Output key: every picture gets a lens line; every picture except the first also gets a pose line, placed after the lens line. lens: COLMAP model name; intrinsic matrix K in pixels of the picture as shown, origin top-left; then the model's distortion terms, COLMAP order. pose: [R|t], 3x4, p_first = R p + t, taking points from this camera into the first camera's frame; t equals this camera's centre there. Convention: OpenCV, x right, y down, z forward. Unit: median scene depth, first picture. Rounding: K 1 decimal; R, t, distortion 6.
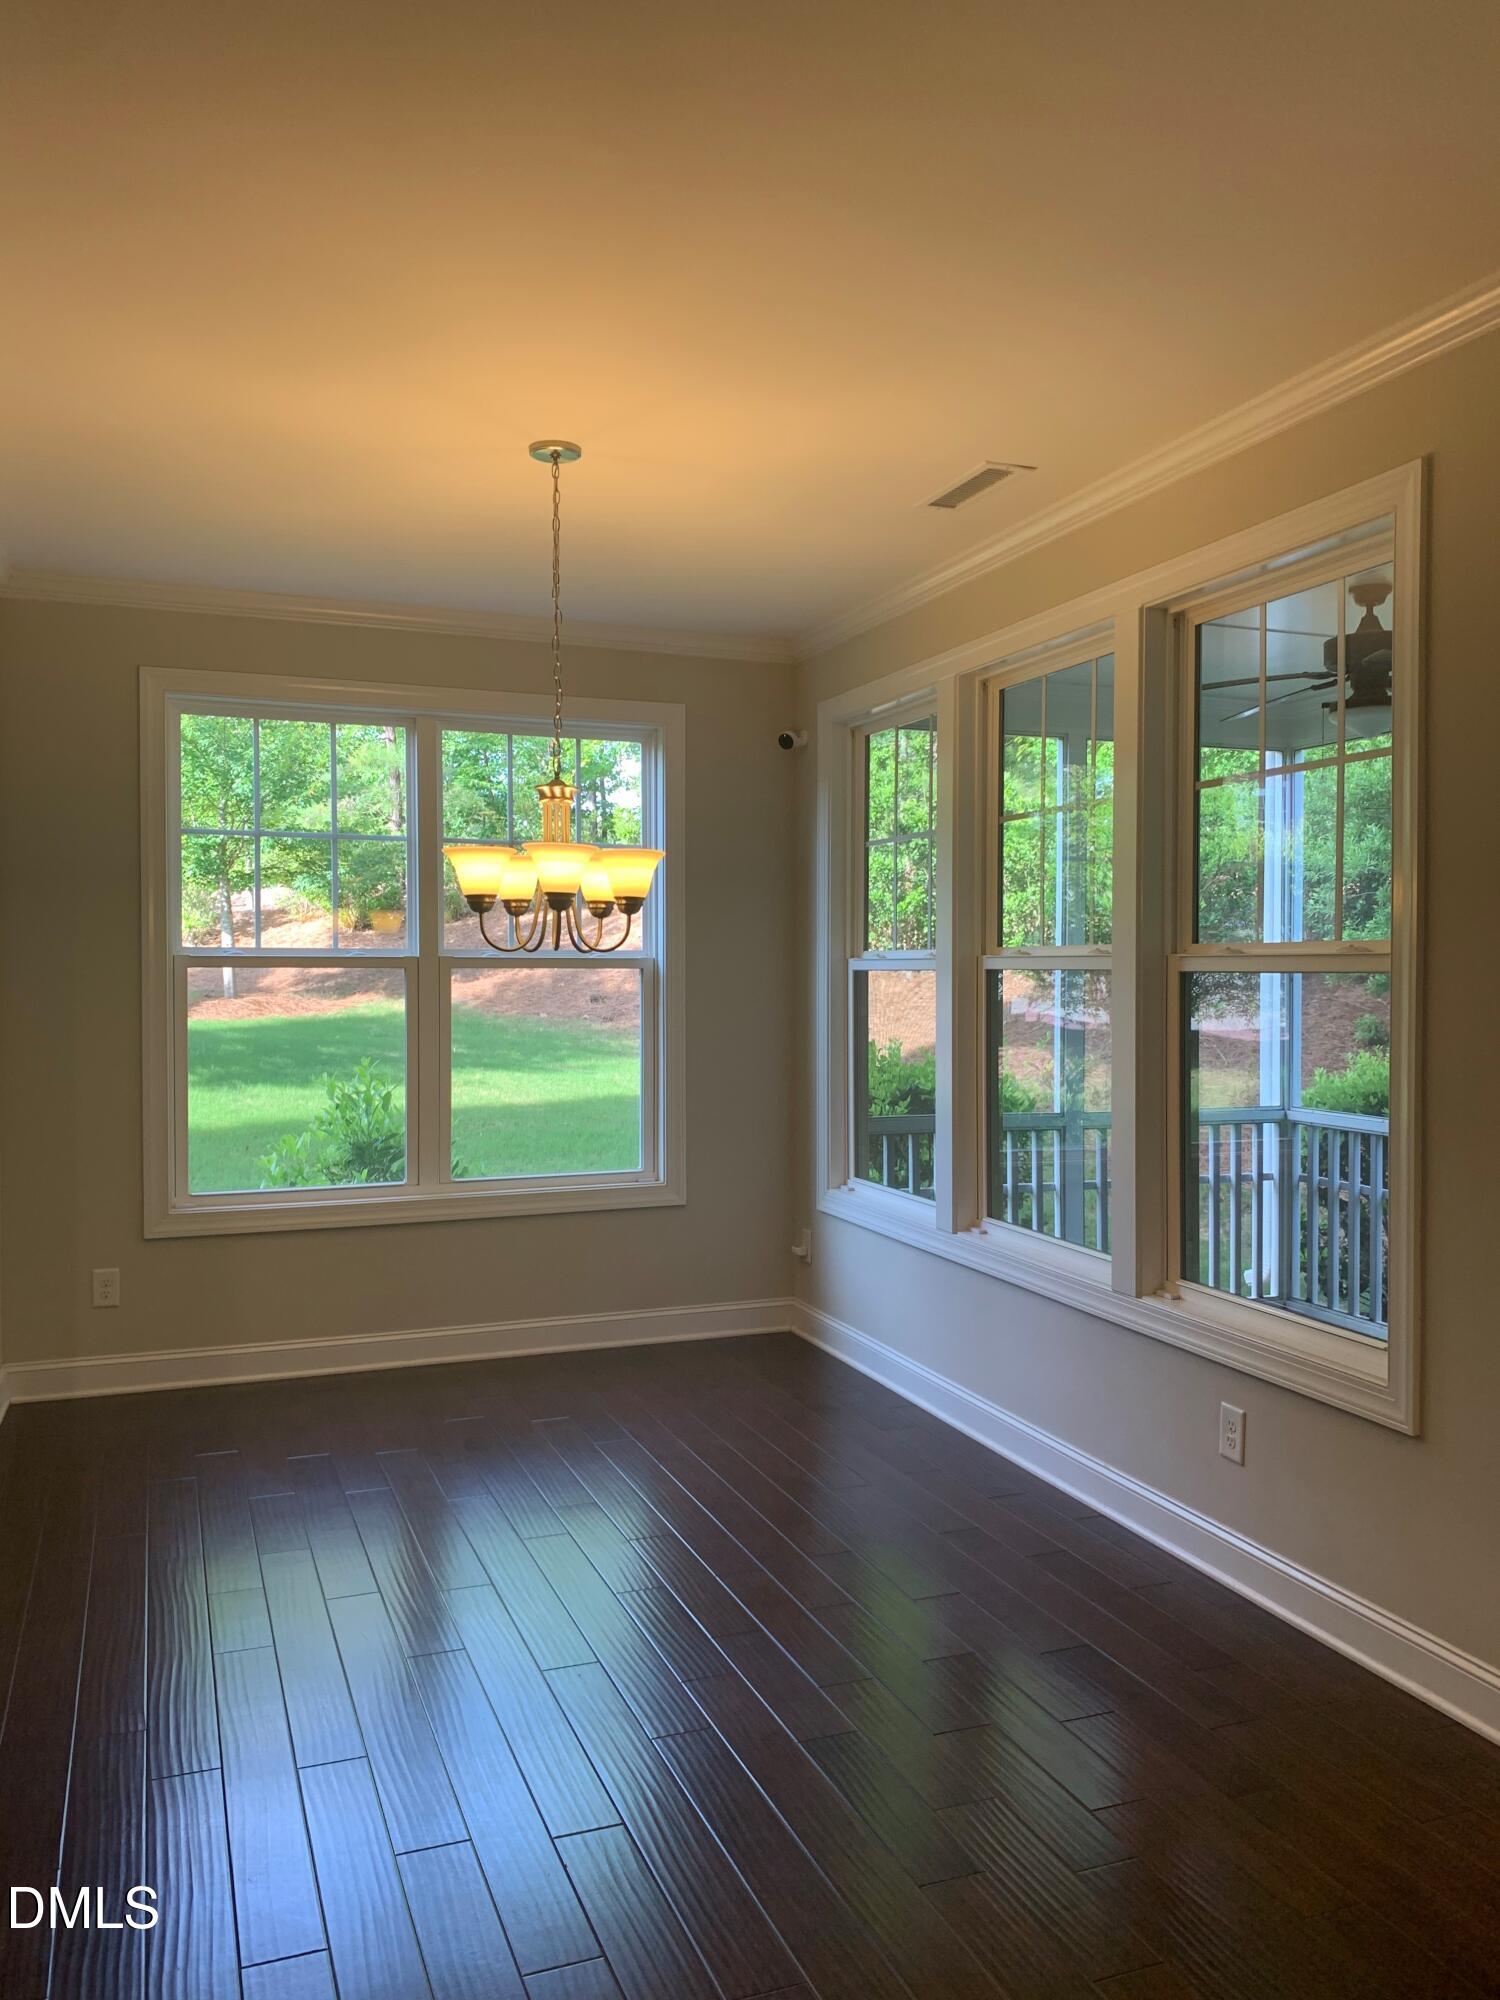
lens RADIAL K [[1508.7, 0, 750.0], [0, 1508.7, 1000.0], [0, 0, 1]] dist [0.005065, 0.000408]
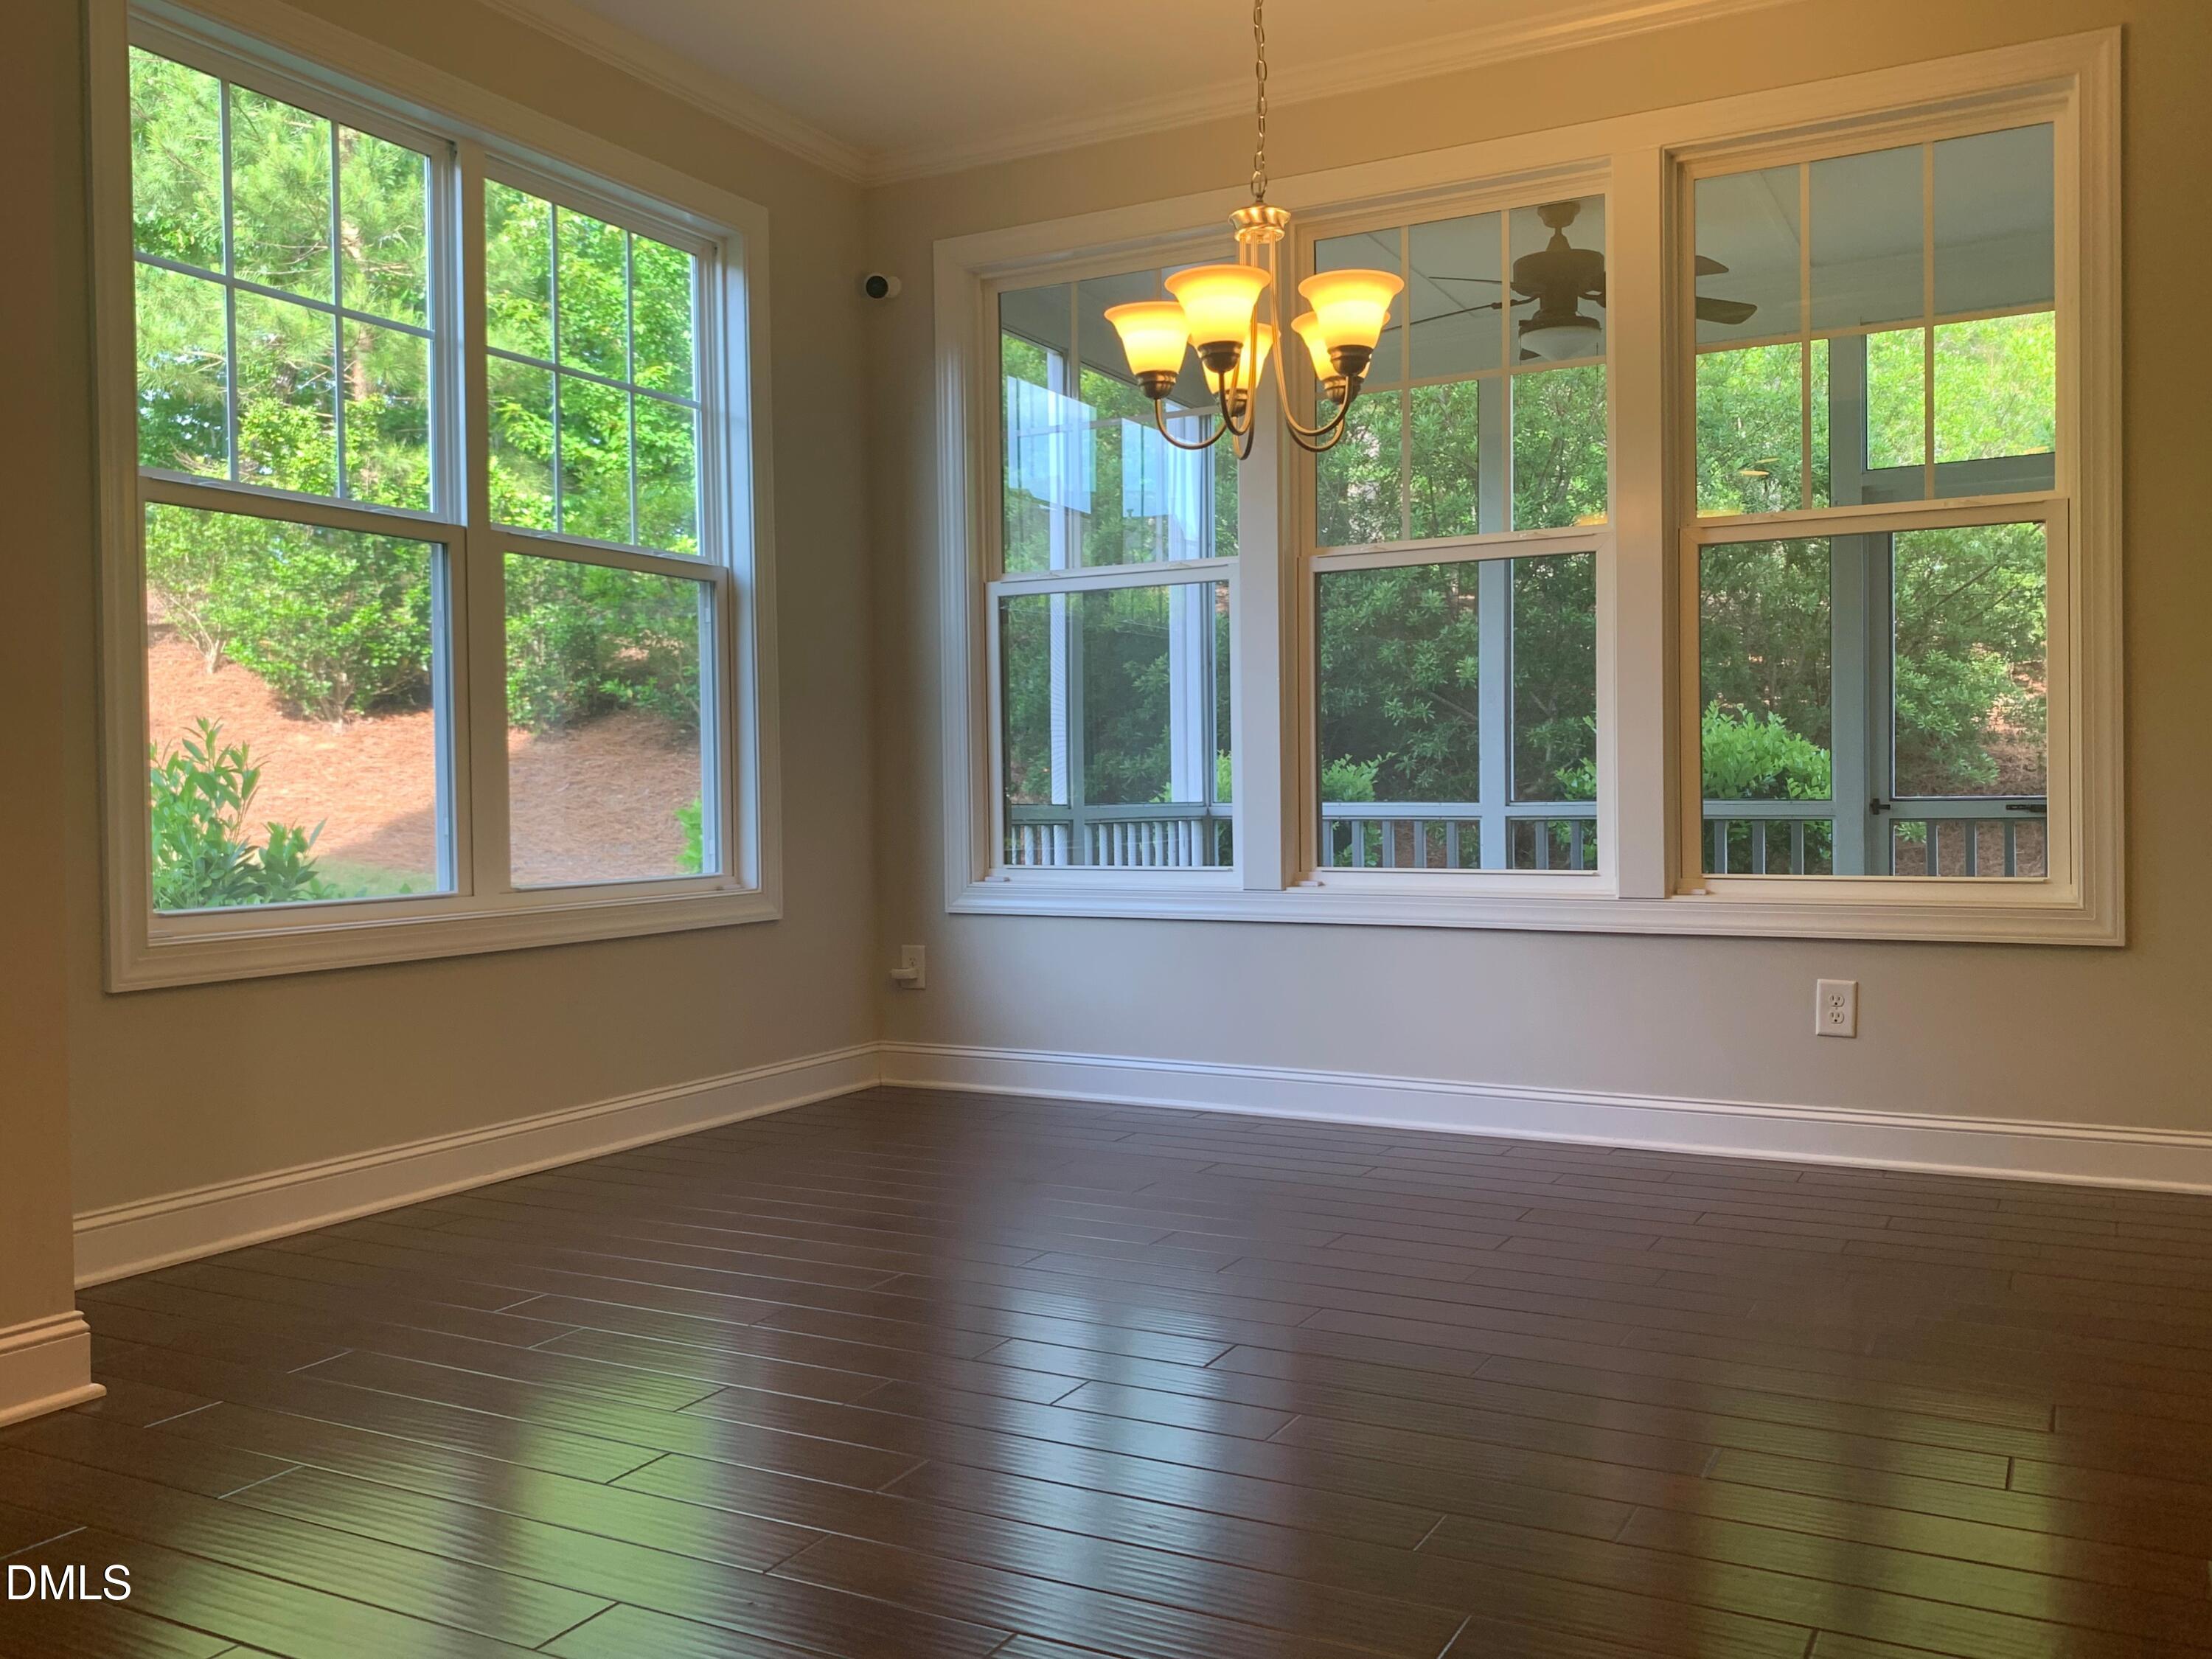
lens RADIAL K [[1818.5, 0, 1106.0], [0, 1818.5, 829.5], [0, 0, 1]] dist [0.013060, -0.007104]
pose [[0.756032, -0.023201, 0.654124, -0.544382], [0.024972, 0.999666, 0.006595, 0.103657], [-0.654058, 0.011349, 0.756359, 0.284985]]
